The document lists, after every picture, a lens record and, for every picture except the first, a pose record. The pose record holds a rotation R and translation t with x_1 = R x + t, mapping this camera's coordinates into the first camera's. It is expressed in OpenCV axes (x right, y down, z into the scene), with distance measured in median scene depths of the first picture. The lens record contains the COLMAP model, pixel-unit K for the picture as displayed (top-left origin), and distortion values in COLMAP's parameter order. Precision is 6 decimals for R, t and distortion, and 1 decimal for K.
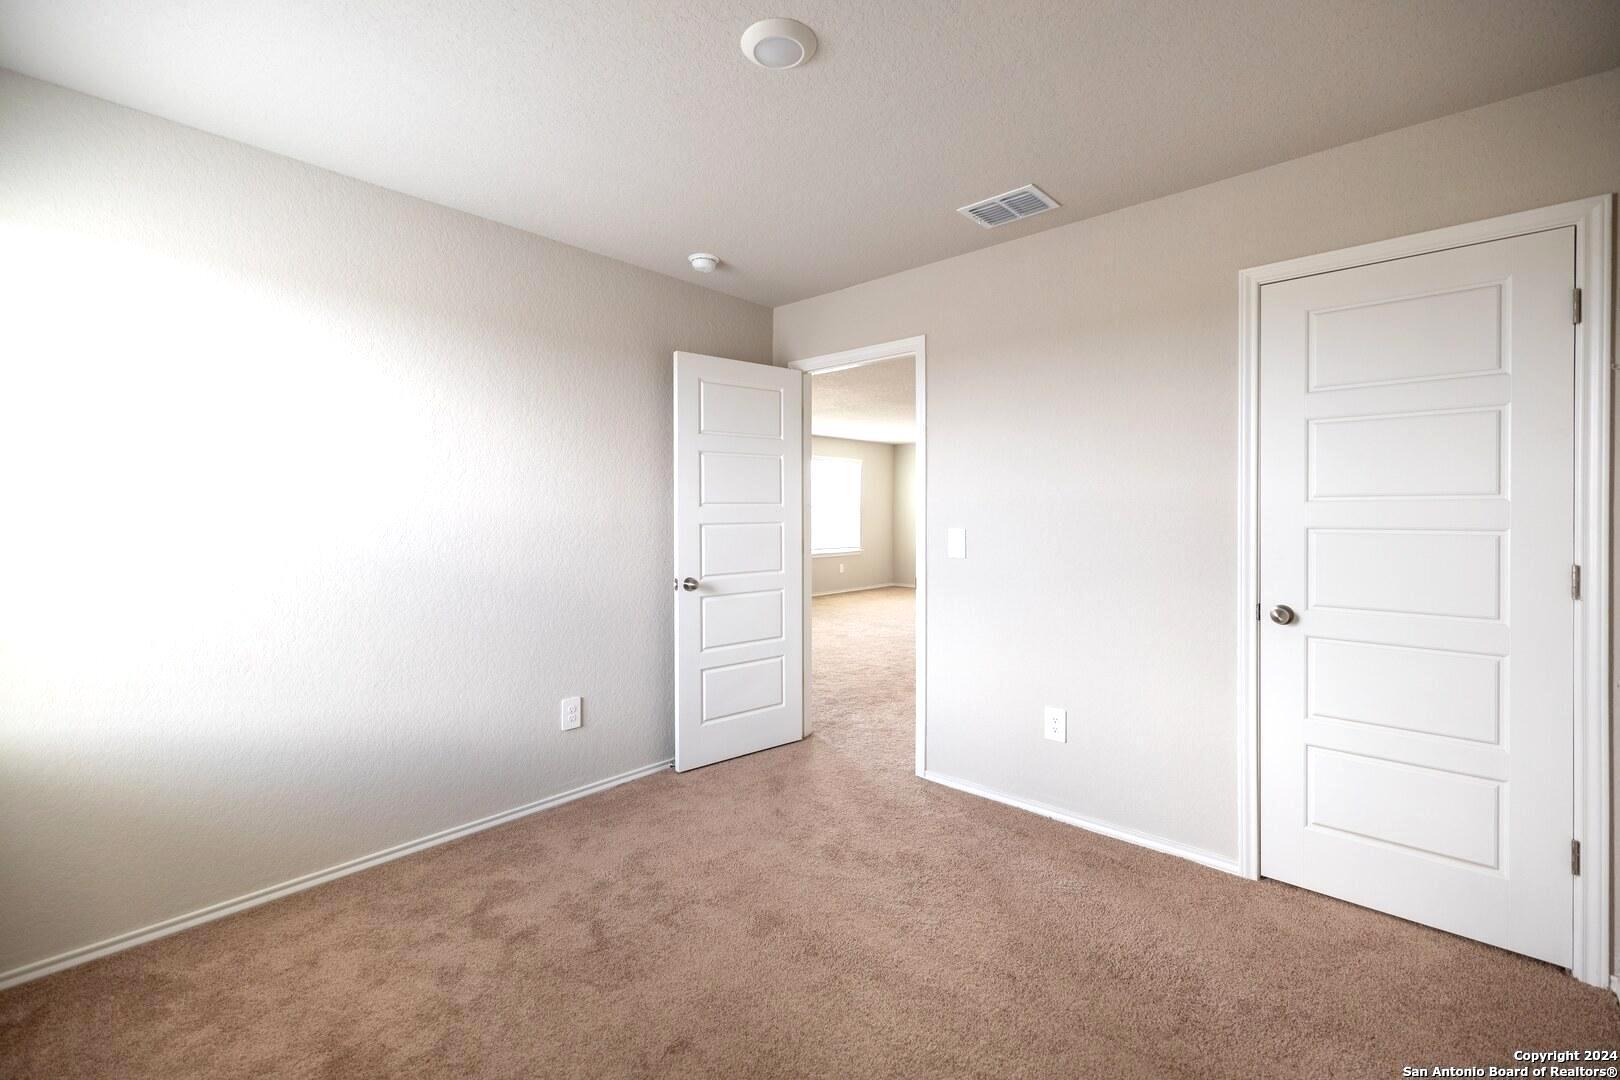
lens RADIAL K [[724.3, 0, 831.6], [0, 724.3, 517.4], [0, 0, 1]] dist [0.002125, -0.000271]
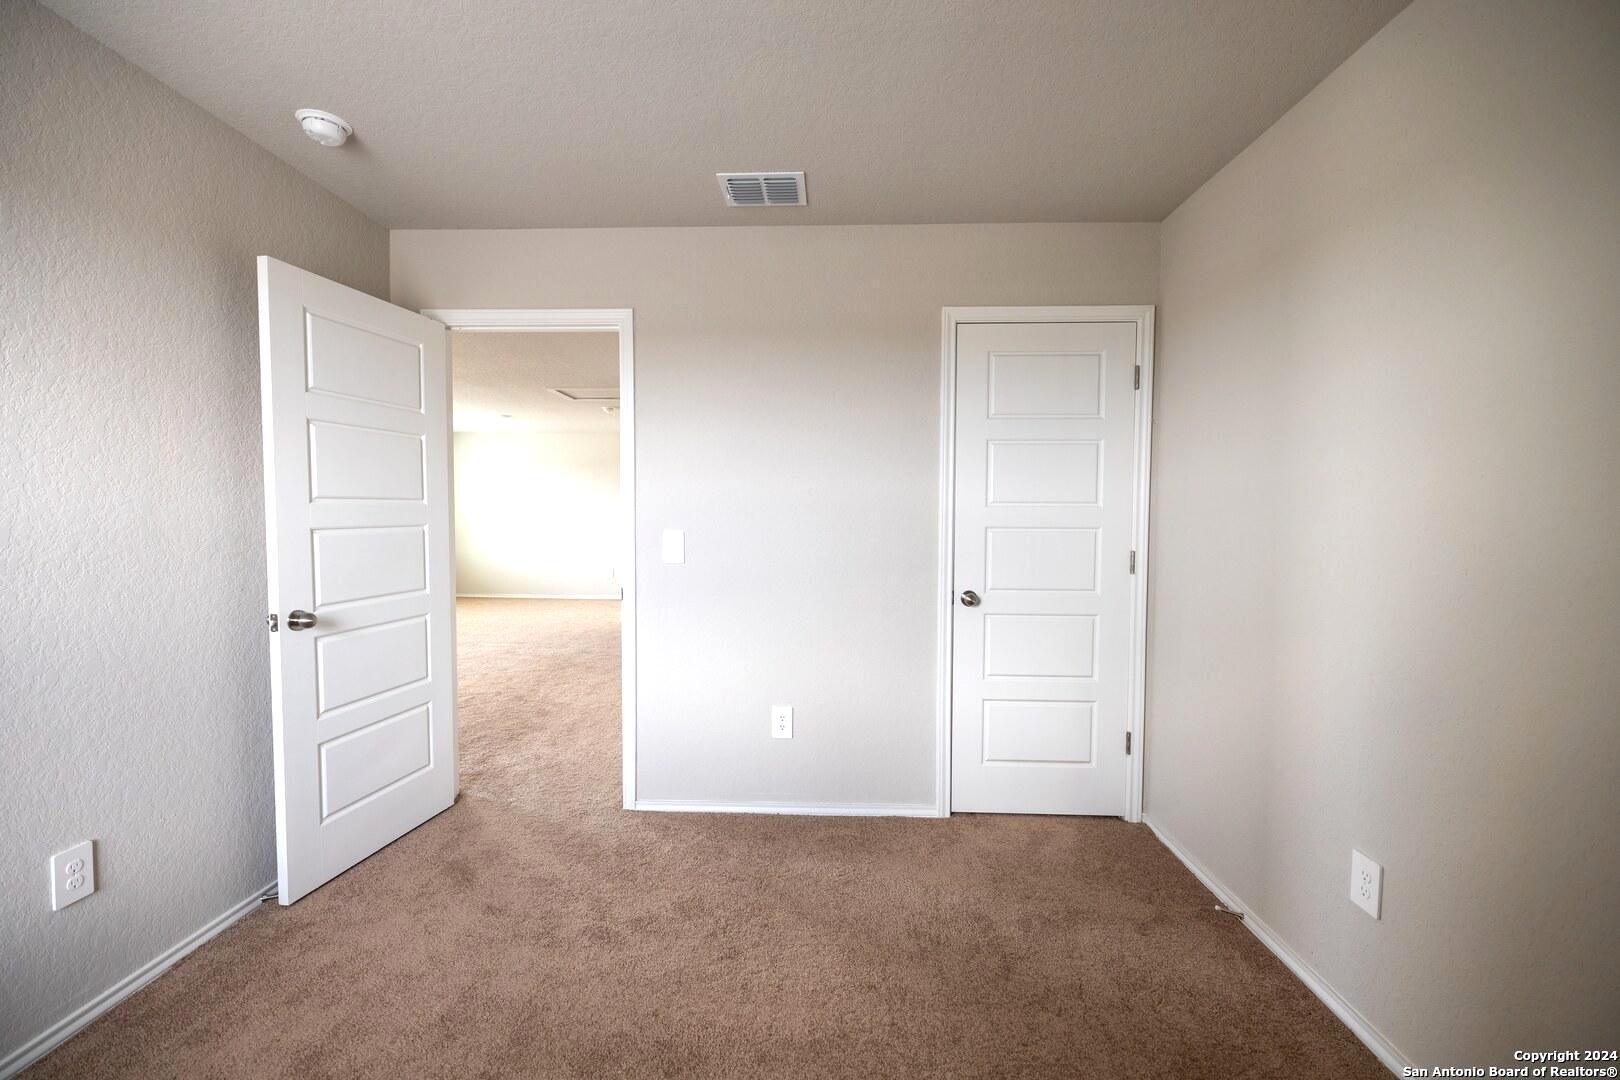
lens RADIAL K [[677.2, 0, 803.3], [0, 677.2, 545.3], [0, 0, 1]] dist [0.000657, -0.000171]
pose [[0.756758, -0.025793, 0.653187, -0.270472], [-0.001205, 0.999165, 0.040851, -0.001822], [-0.653695, -0.031701, 0.756094, 0.256150]]
